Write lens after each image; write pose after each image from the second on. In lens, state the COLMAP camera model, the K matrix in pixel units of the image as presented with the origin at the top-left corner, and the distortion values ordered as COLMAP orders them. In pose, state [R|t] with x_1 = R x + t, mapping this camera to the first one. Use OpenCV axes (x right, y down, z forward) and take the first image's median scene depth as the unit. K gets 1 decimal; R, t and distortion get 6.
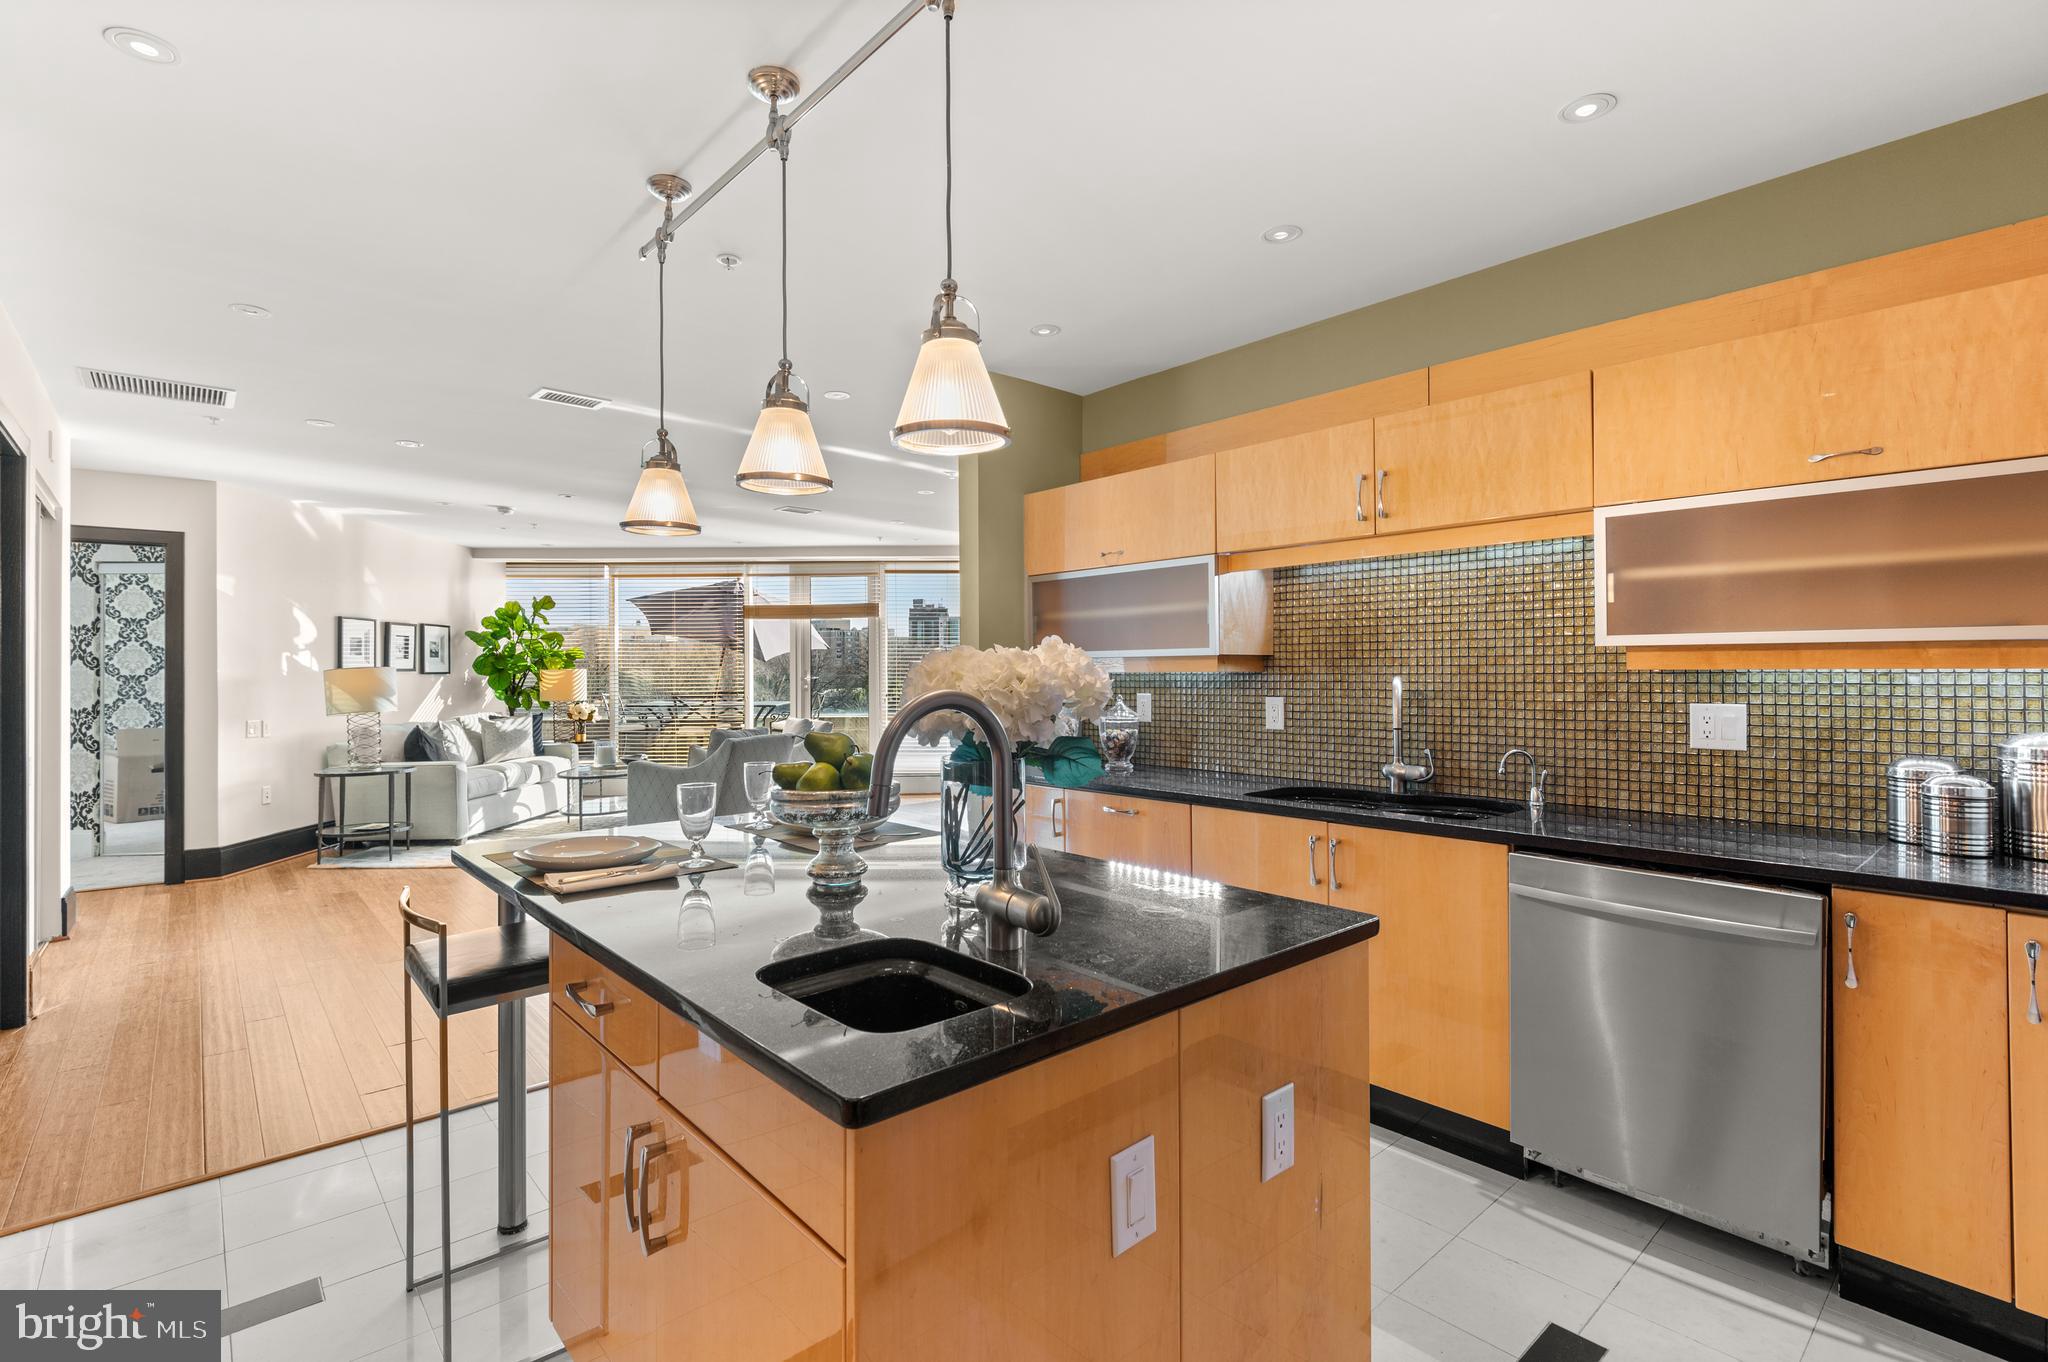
lens RADIAL K [[945.5, 0, 1025.6], [0, 945.5, 673.1], [0, 0, 1]] dist [0.005248, -0.000979]
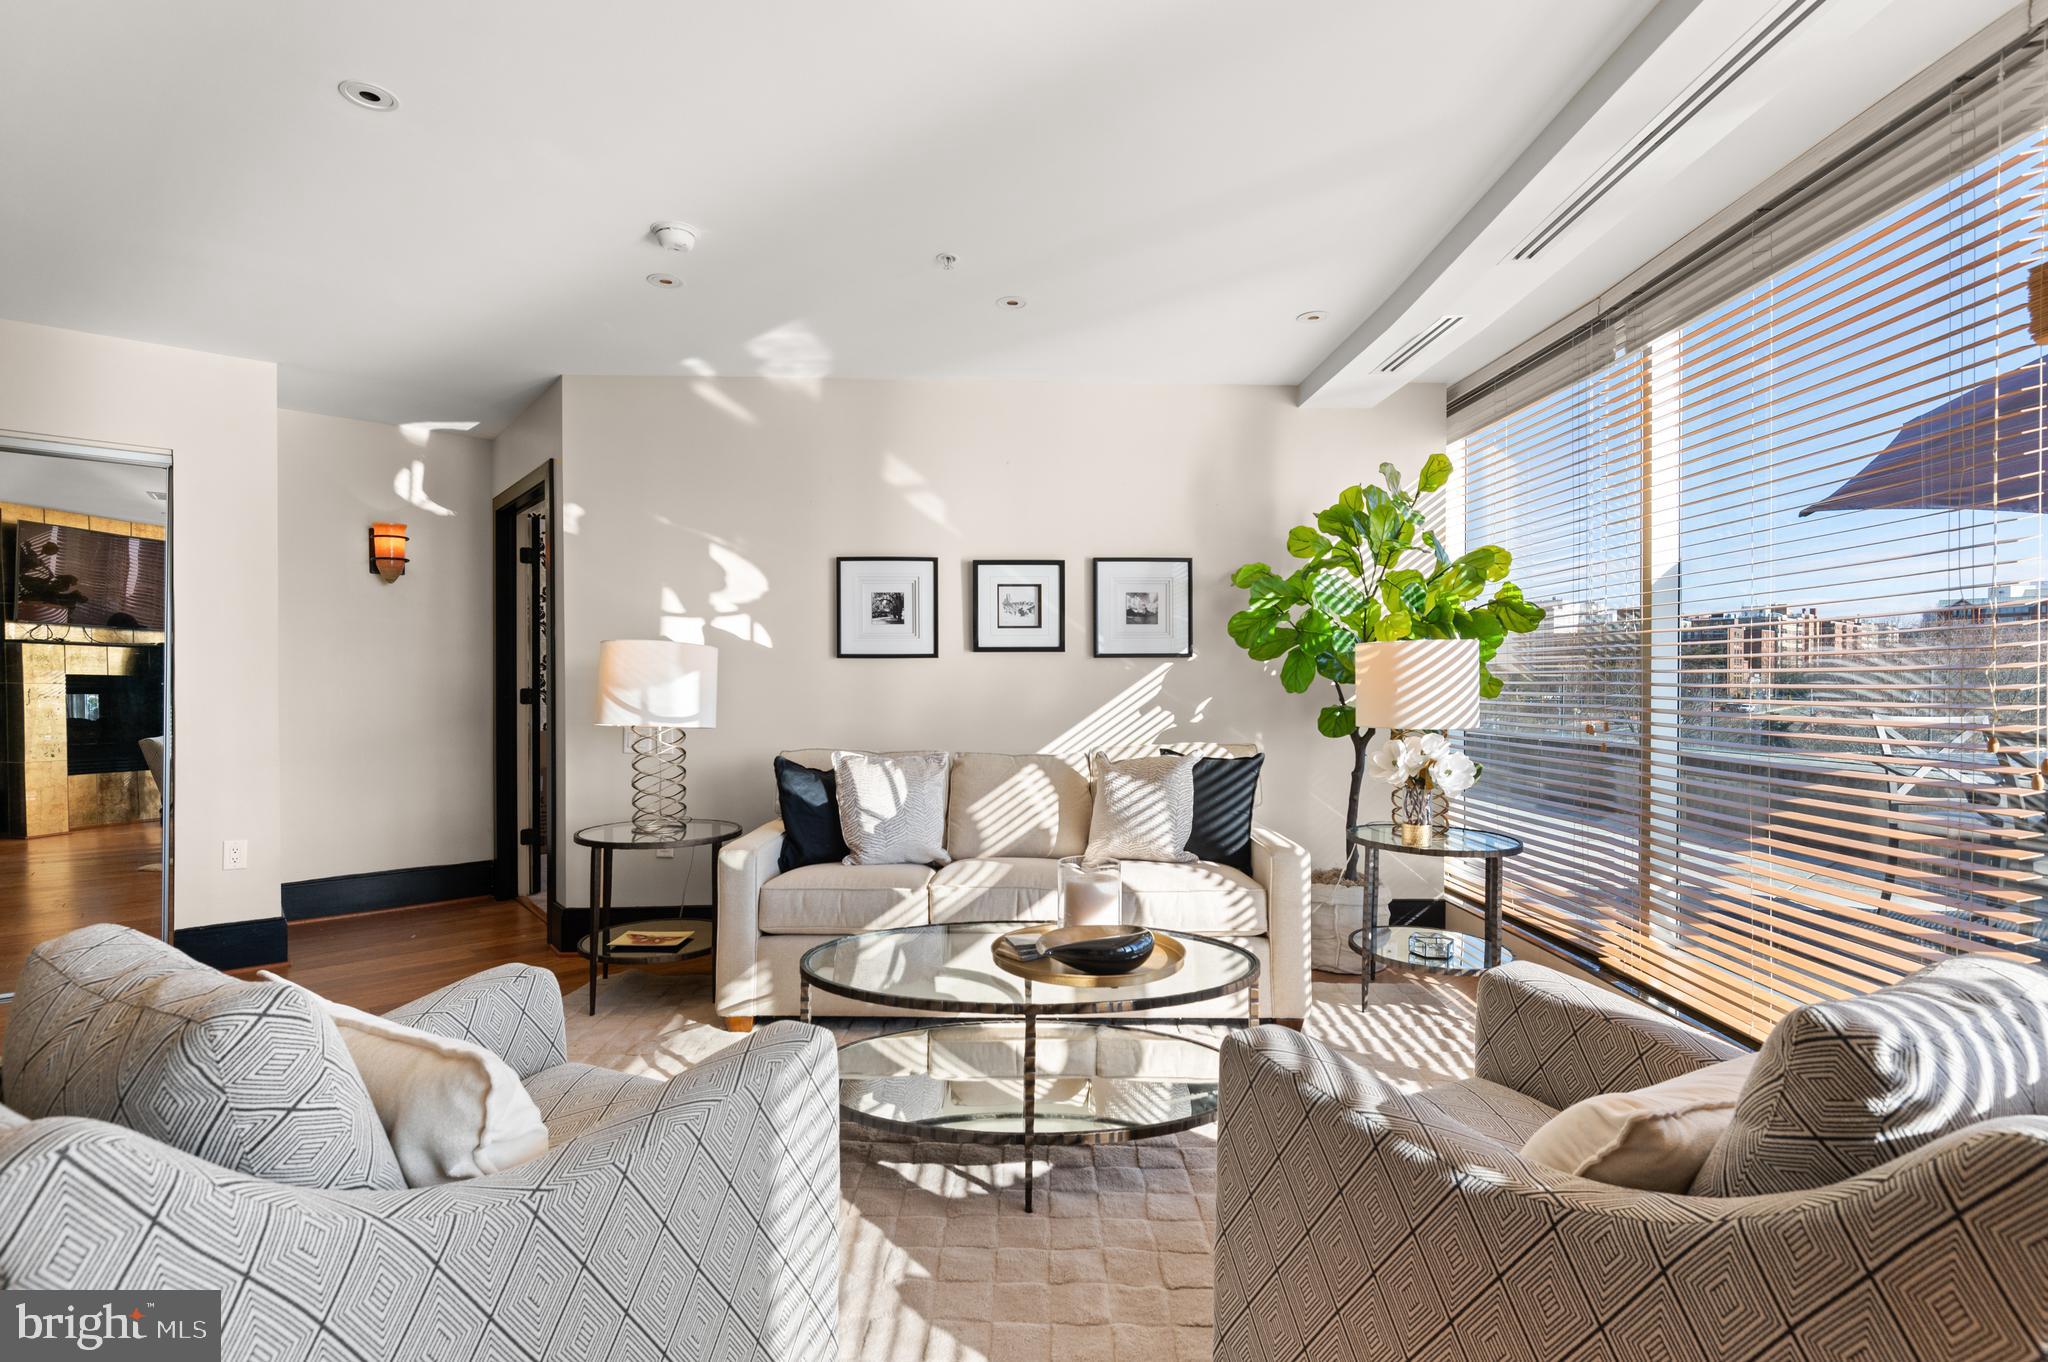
lens RADIAL K [[954.2, 0, 1018.4], [0, 954.2, 683.9], [0, 0, 1]] dist [0.027560, -0.000029]
pose [[-0.036486, 0.011993, -0.999262, -0.158312], [-0.000060, 0.999928, 0.012003, 0.011792], [0.999334, 0.000498, -0.036482, 1.267861]]
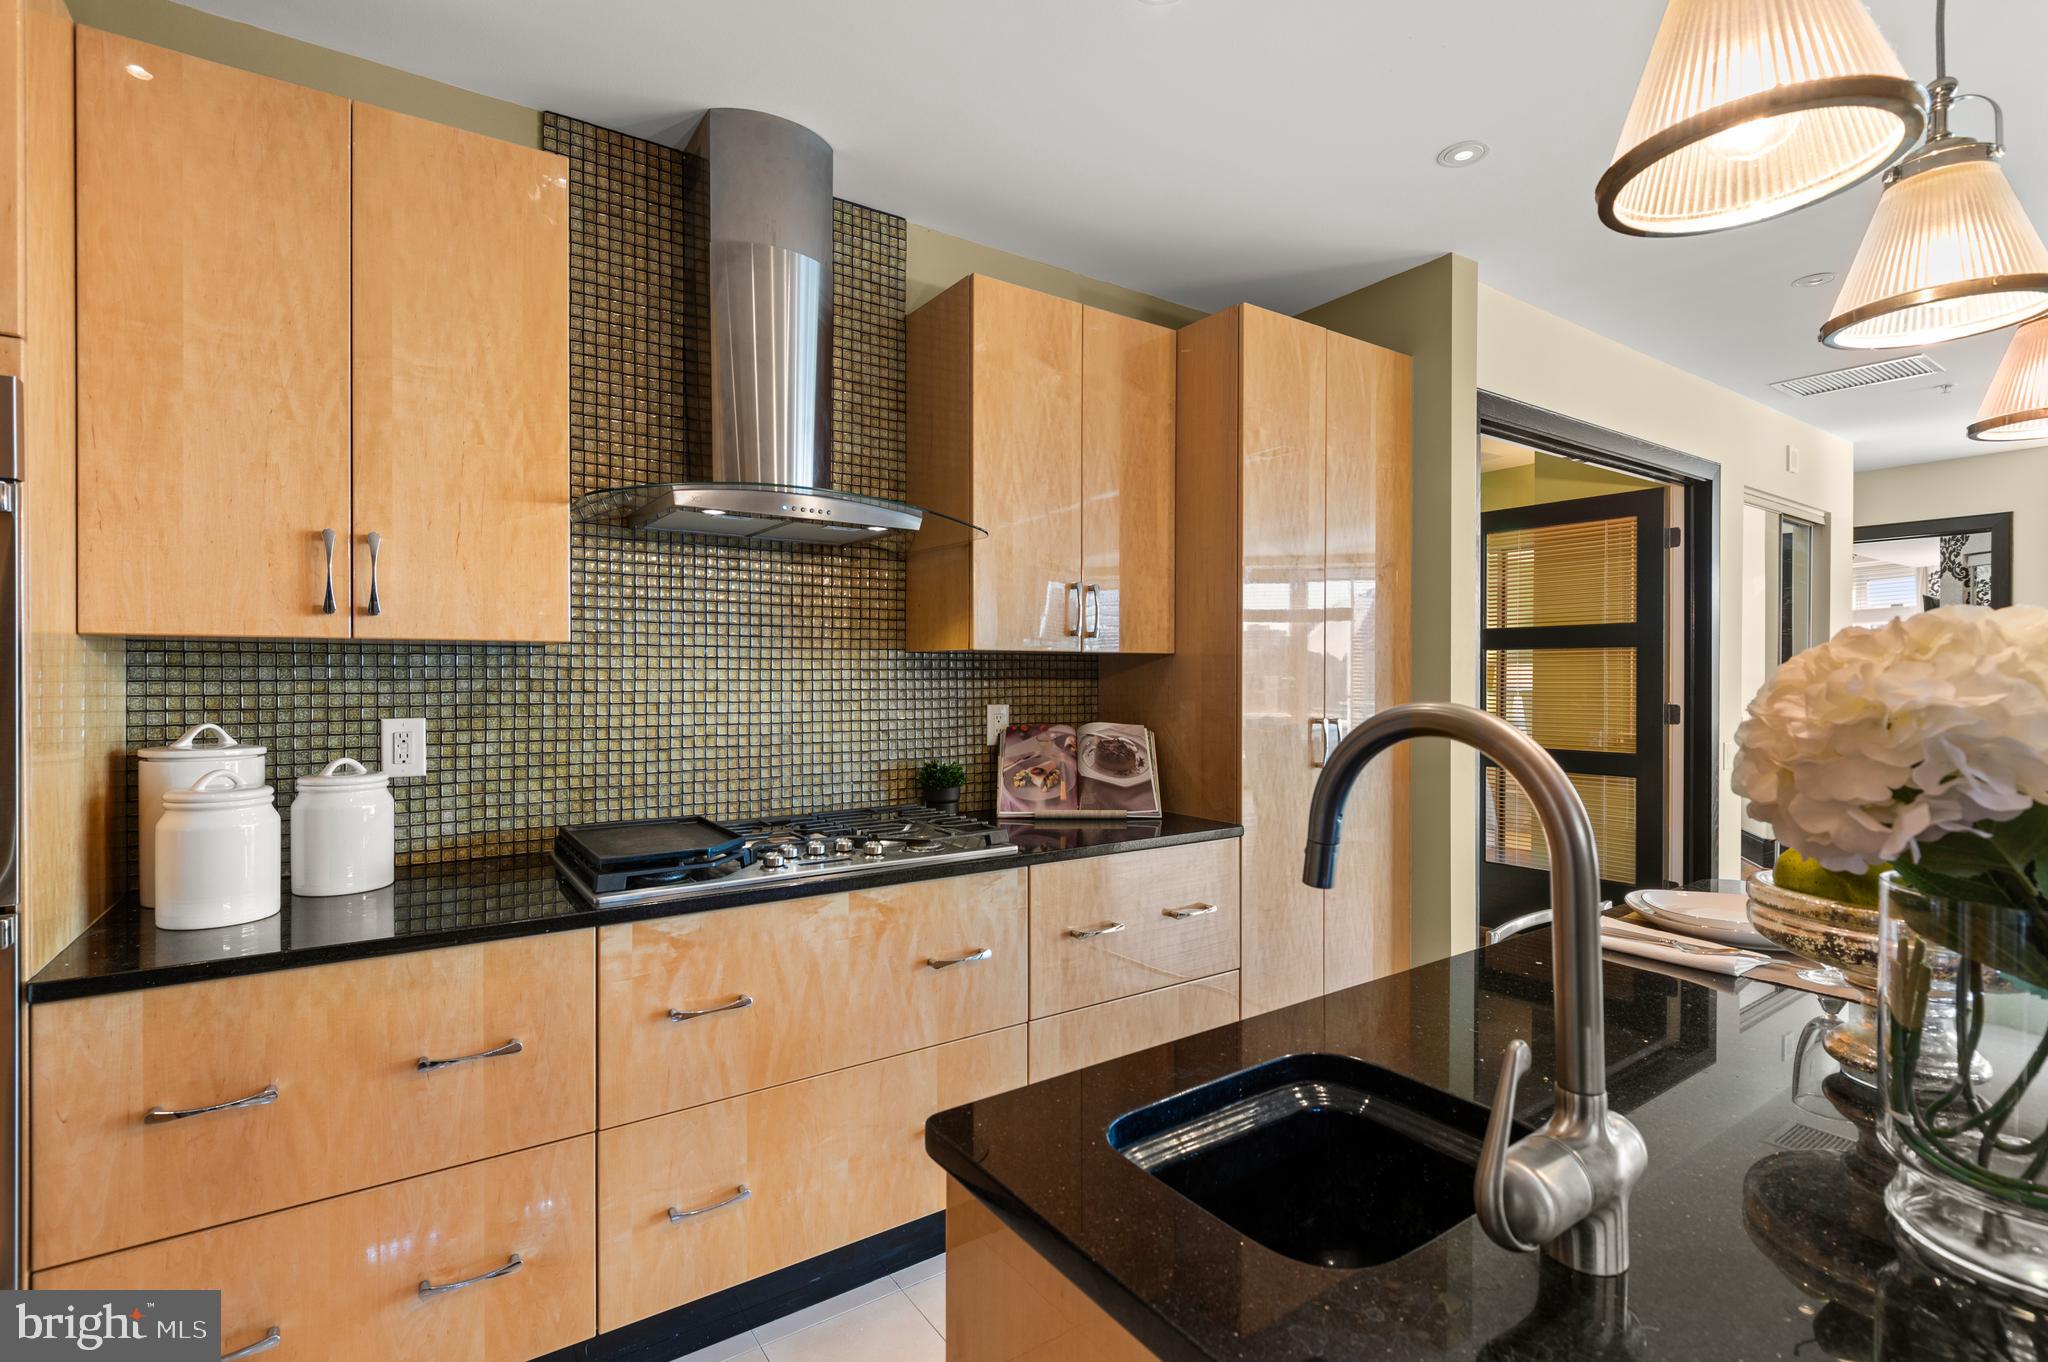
lens RADIAL K [[938.8, 0, 1024.0], [0, 938.8, 681.0], [0, 0, 1]] dist [0.022463, -0.014690]
pose [[-0.120815, 0.014307, -0.992572, 0.098494], [-0.002225, 0.999890, 0.014684, -0.001954], [0.992673, 0.003983, -0.120769, 0.171639]]
